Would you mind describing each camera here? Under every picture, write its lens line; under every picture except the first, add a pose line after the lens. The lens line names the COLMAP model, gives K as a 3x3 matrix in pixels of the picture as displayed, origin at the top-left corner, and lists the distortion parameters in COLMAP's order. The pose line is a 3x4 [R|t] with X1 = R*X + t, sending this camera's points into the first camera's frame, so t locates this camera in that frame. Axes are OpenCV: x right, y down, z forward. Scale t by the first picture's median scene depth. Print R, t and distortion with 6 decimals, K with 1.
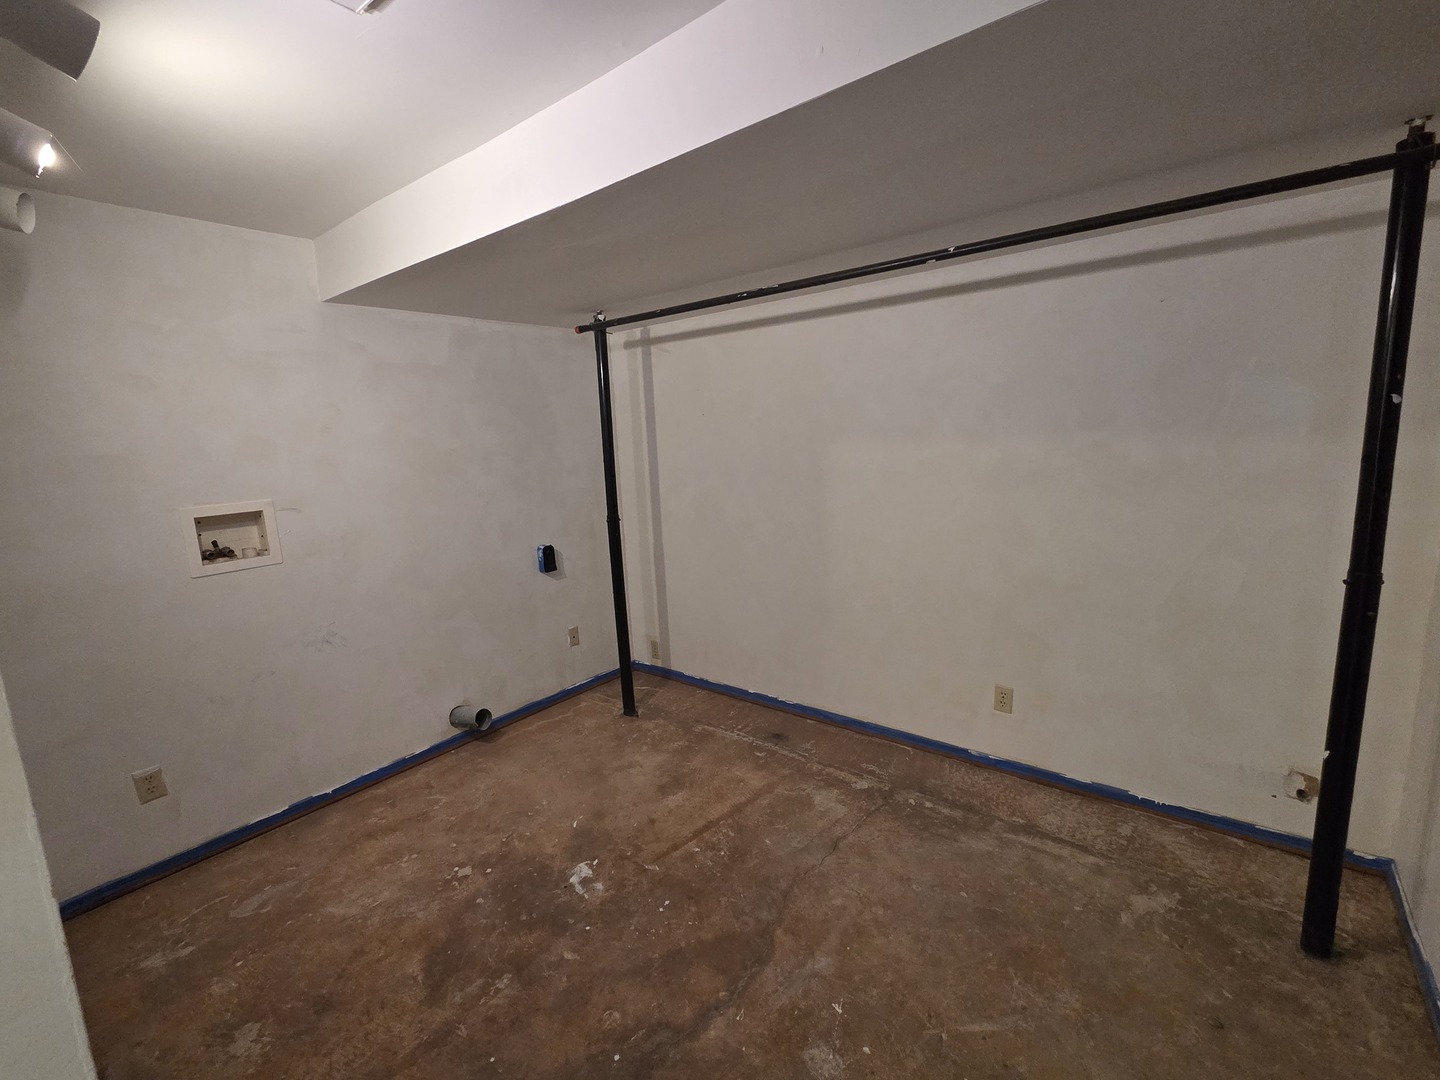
lens RADIAL K [[640.2, 0, 719.7], [0, 640.2, 539.4], [0, 0, 1]] dist [0.001078, 0.000527]
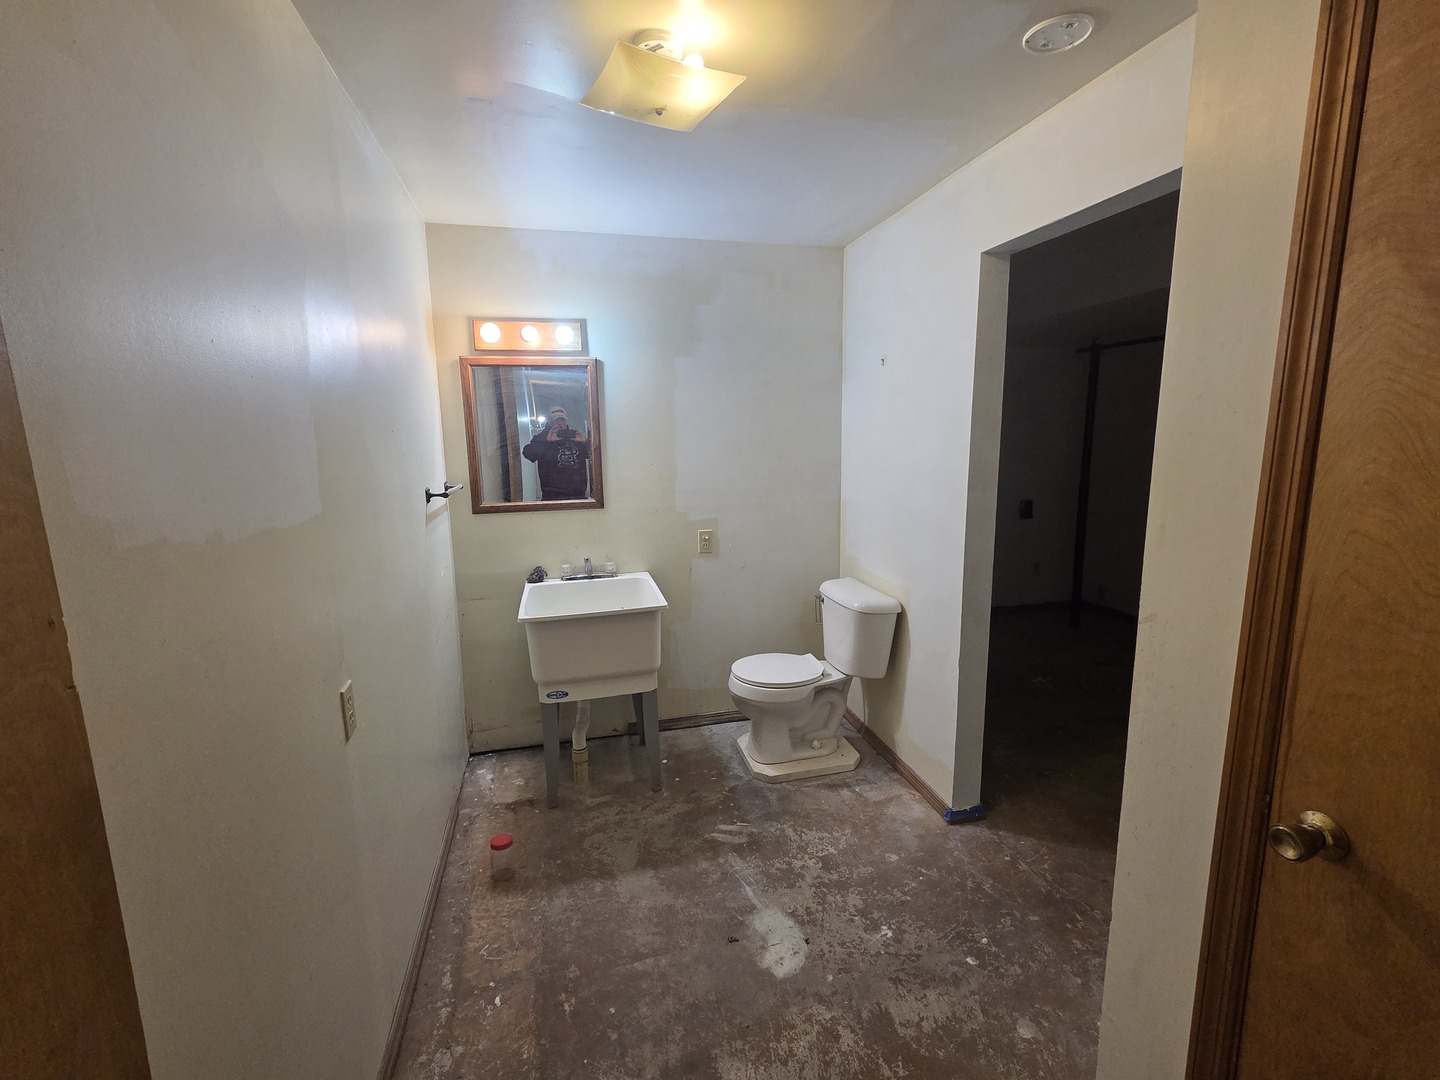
lens RADIAL K [[640.2, 0, 719.5], [0, 640.2, 540.9], [0, 0, 1]] dist [0.001078, 0.000527]
pose [[0.792123, 0.132973, -0.595701, 0.050663], [-0.115971, 0.990990, 0.066998, 0.085566], [0.599243, 0.016013, 0.800407, -0.566296]]
